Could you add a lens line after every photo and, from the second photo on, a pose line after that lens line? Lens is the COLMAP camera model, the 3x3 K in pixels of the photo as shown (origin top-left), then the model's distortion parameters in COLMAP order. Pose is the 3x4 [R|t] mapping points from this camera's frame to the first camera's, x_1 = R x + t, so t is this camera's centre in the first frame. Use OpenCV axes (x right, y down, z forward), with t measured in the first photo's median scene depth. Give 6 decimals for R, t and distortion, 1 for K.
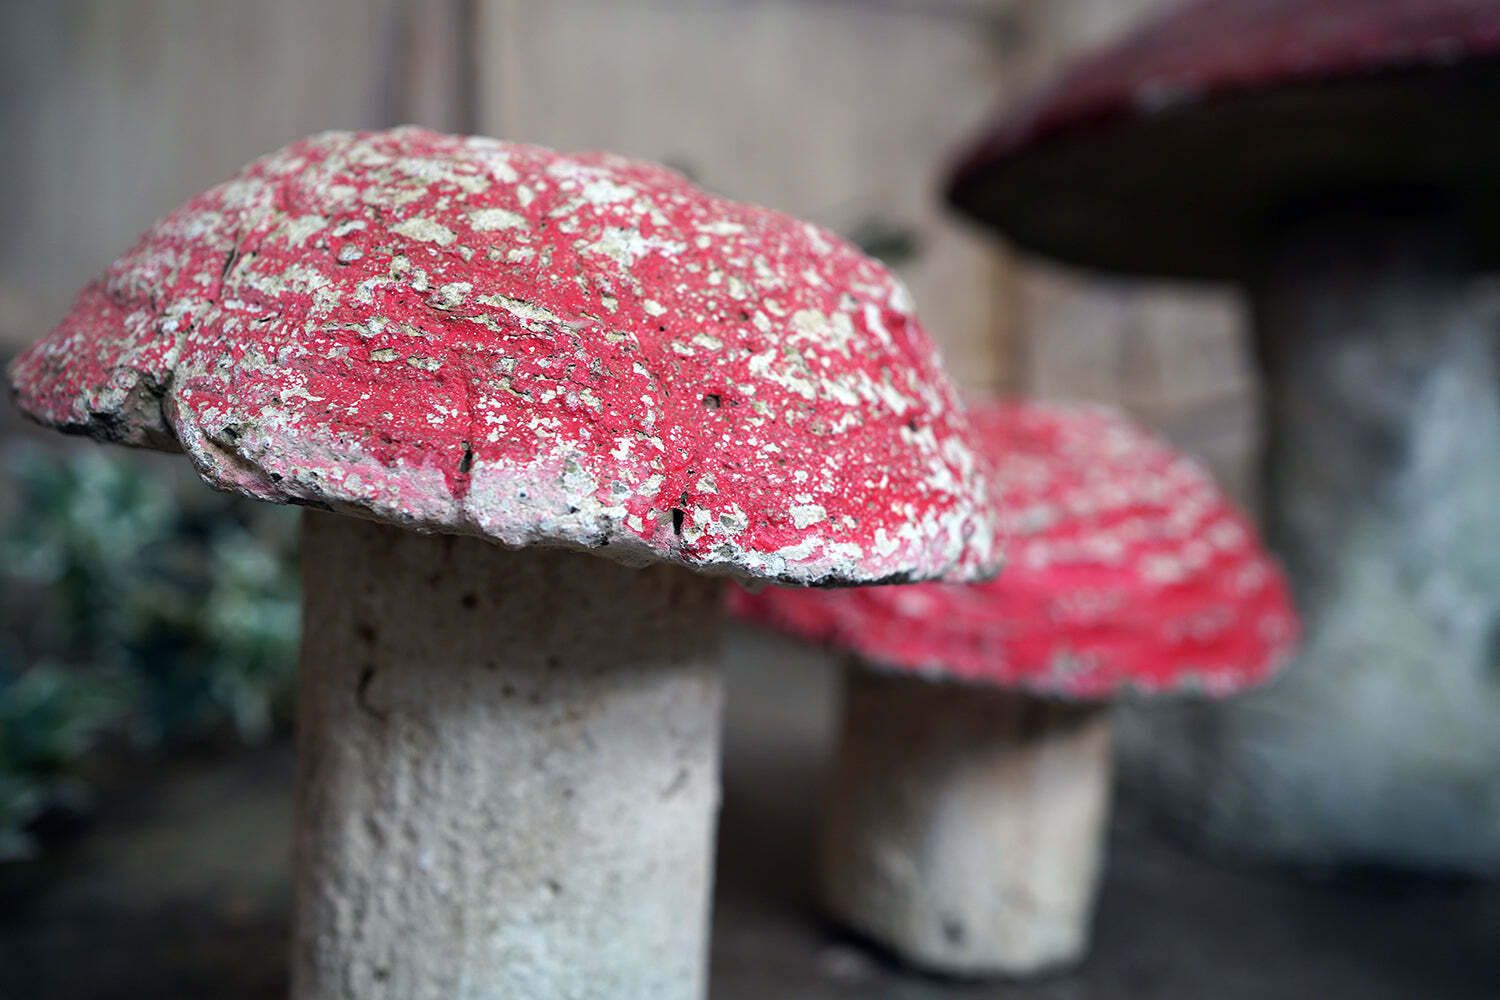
lens RADIAL K [[1509.1, 0, 731.2], [0, 1509.1, 495.5], [0, 0, 1]] dist [0.015186, 0.000000]
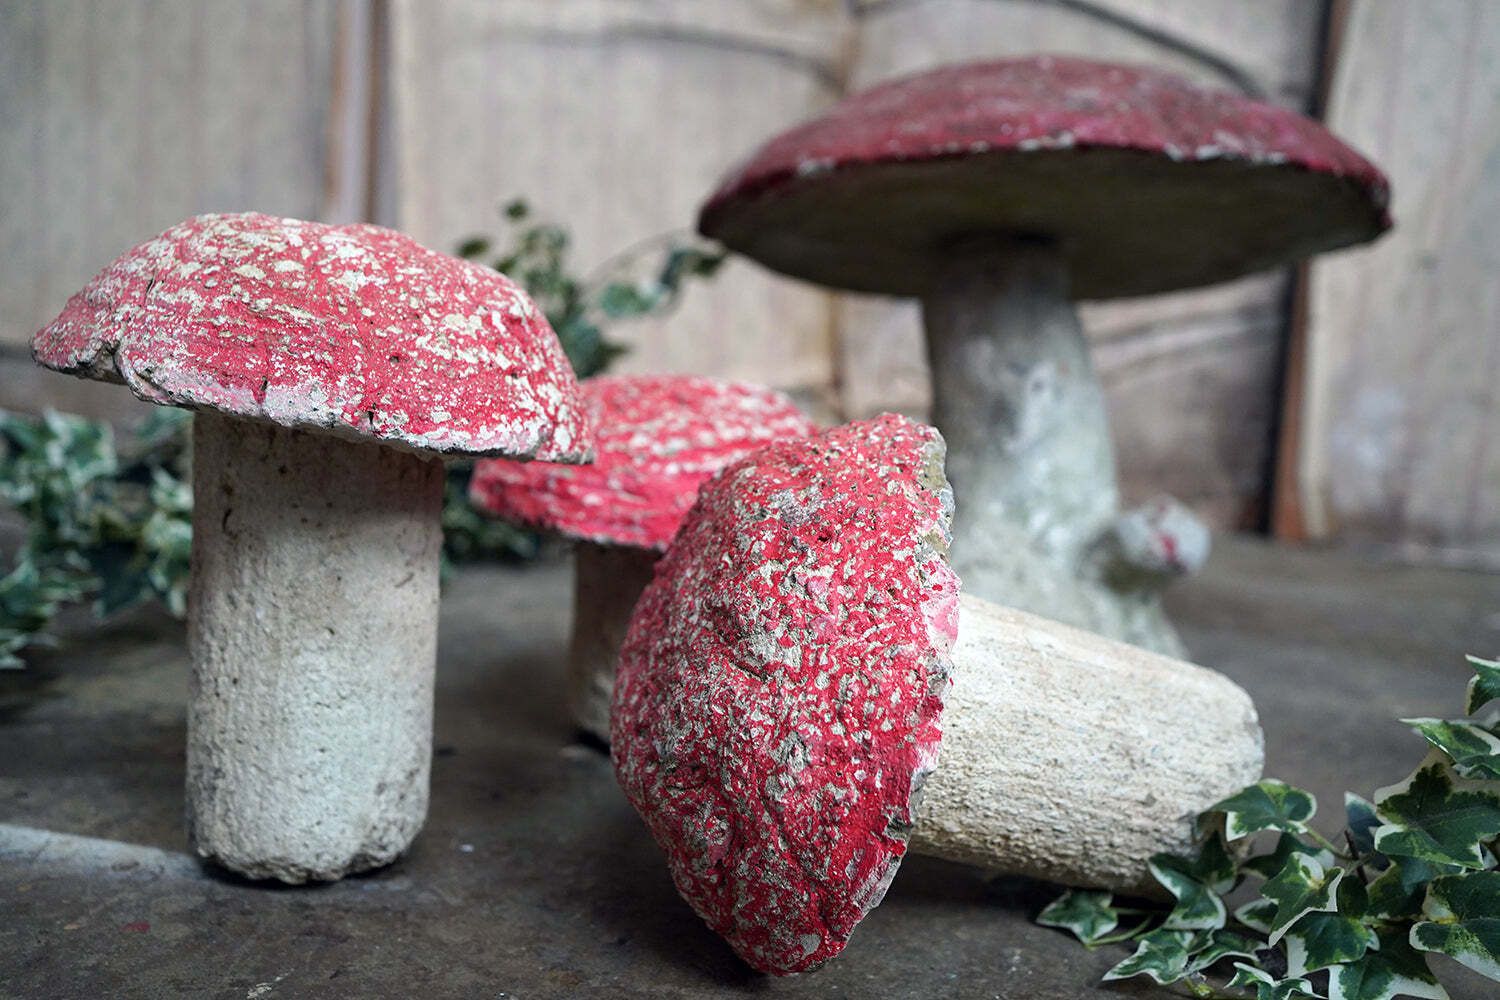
lens RADIAL K [[1509.1, 0, 733.7], [0, 1509.1, 489.3], [0, 0, 1]] dist [0.015186, 0.000000]
pose [[0.999427, 0.008550, 0.032763, 0.353058], [-0.008451, 0.999959, -0.003146, 0.105965], [-0.032788, 0.002867, 0.999458, -0.957760]]
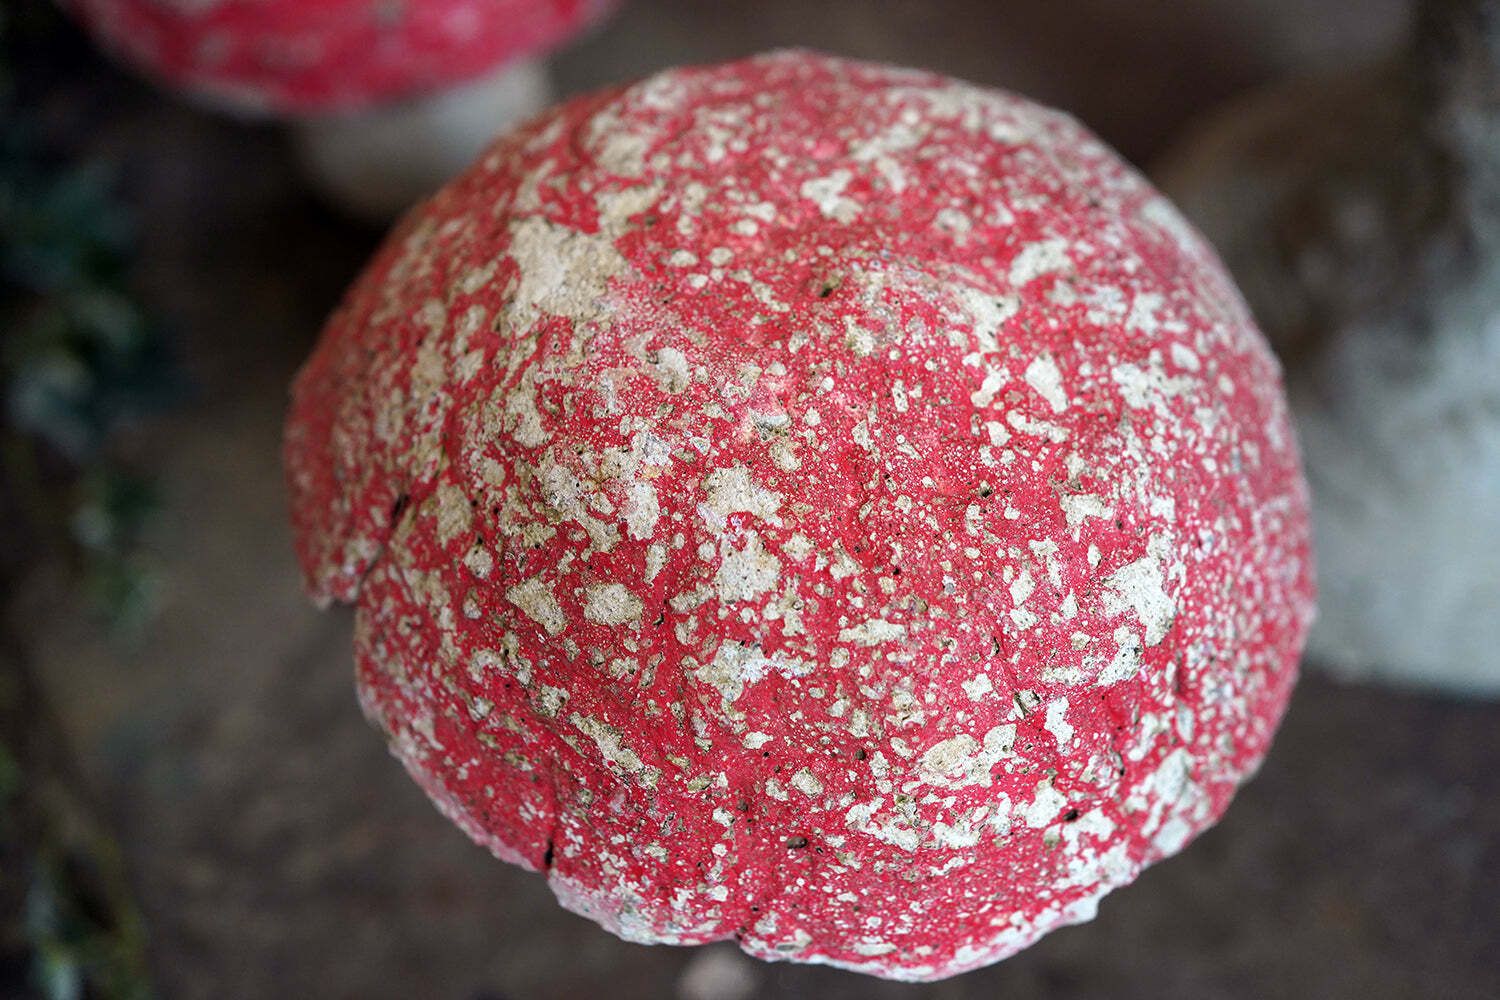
lens RADIAL K [[1509.1, 0, 758.0], [0, 1509.1, 489.5], [0, 0, 1]] dist [0.015186, 0.000000]
pose [[0.875299, 0.356545, -0.326690, 0.191412], [0.007343, 0.665686, 0.746196, -0.890456], [0.483526, -0.655544, 0.580057, 0.545666]]
